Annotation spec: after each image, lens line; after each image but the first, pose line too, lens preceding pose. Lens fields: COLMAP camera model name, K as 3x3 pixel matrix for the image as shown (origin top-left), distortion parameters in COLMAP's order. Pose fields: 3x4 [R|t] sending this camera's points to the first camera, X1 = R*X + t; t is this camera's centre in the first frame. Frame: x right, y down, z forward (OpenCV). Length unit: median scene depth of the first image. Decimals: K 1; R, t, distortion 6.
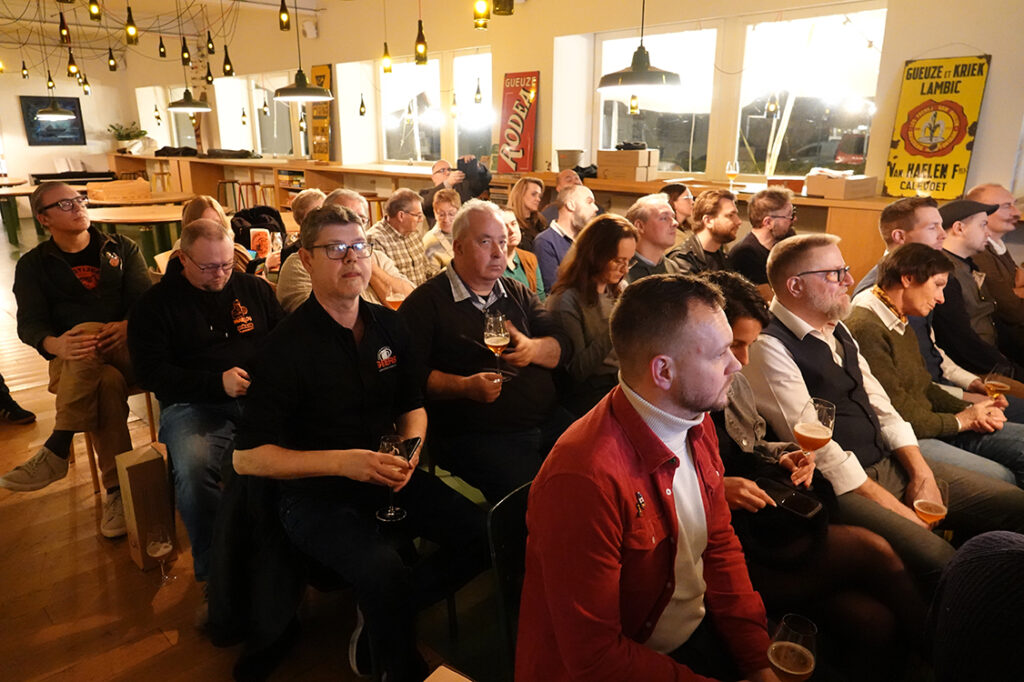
lens RADIAL K [[724.4, 0, 505.2], [0, 724.4, 341.2], [0, 0, 1]] dist [-0.004366, 0.000050]
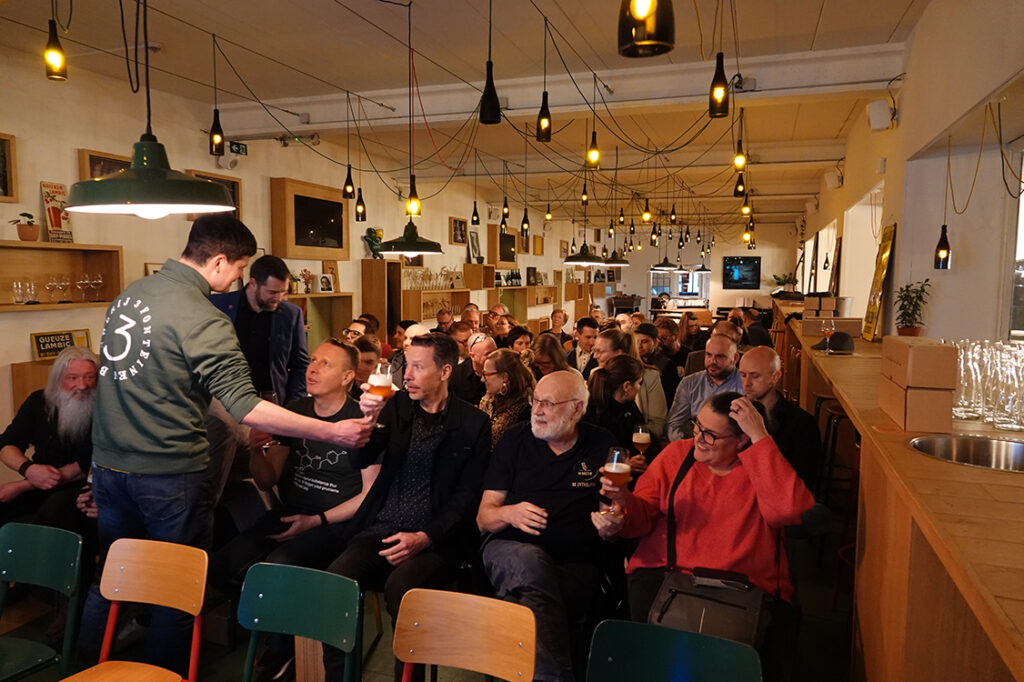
lens RADIAL K [[715.4, 0, 513.9], [0, 715.4, 338.3], [0, 0, 1]] dist [-0.001033, -0.002666]
pose [[0.451885, 0.076495, -0.888790, 0.907987], [-0.250262, 0.967178, -0.043998, -0.001914], [0.856253, 0.242313, 0.456197, -0.019353]]
